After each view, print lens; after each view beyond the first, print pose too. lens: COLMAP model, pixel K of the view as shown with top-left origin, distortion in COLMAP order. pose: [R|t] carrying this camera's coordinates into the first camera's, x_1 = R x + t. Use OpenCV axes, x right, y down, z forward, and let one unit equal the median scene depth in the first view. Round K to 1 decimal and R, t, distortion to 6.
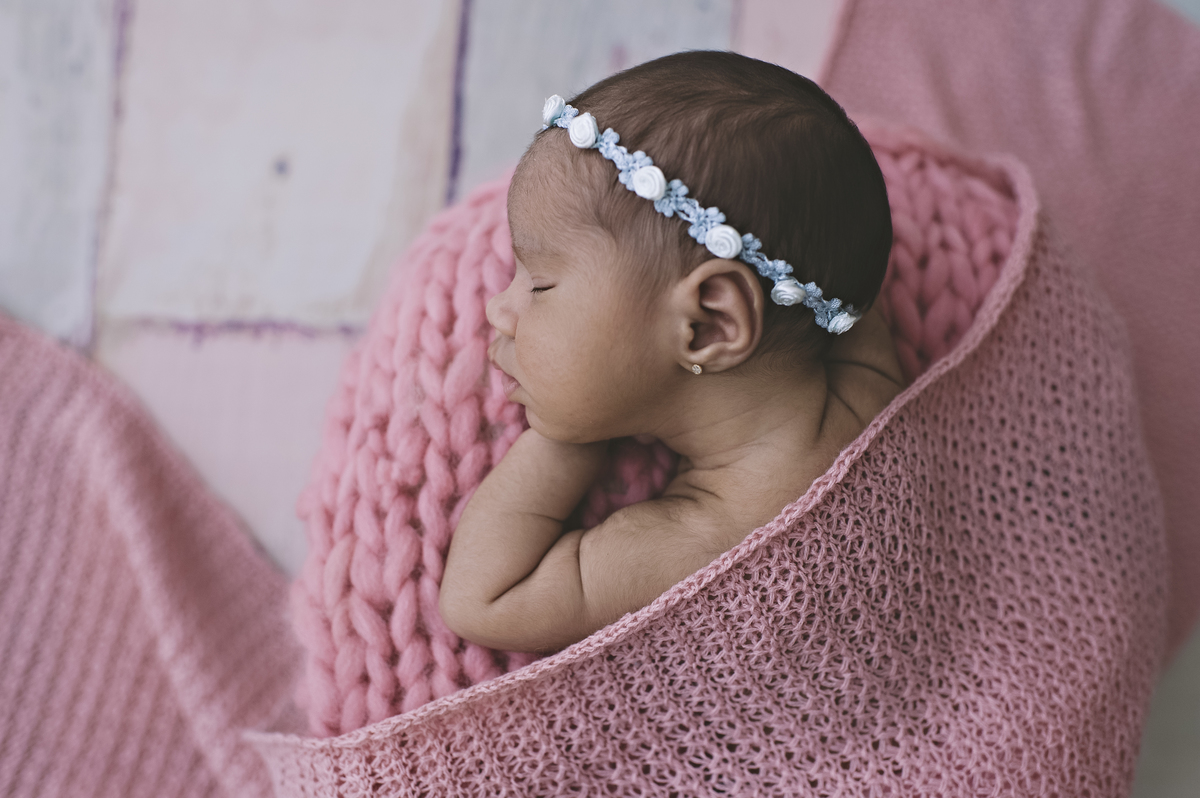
lens RADIAL K [[1168.5, 0, 601.7], [0, 1168.5, 398.4], [0, 0, 1]] dist [-0.034535, 0.000000]
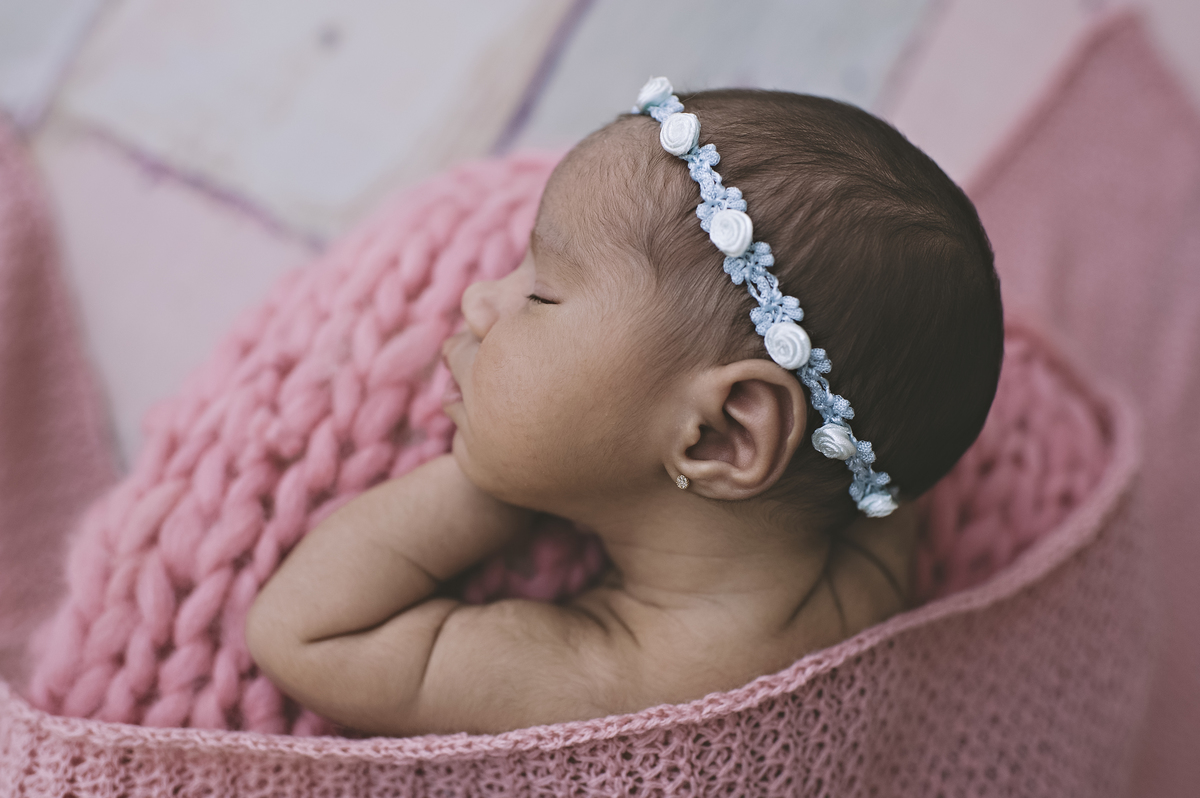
lens RADIAL K [[1168.5, 0, 600.8], [0, 1168.5, 394.6], [0, 0, 1]] dist [-0.034535, 0.000000]
pose [[0.906216, 0.422264, 0.021566, -0.006056], [-0.421493, 0.906237, -0.032838, -0.027001], [-0.033410, 0.020668, 0.999228, 0.228944]]
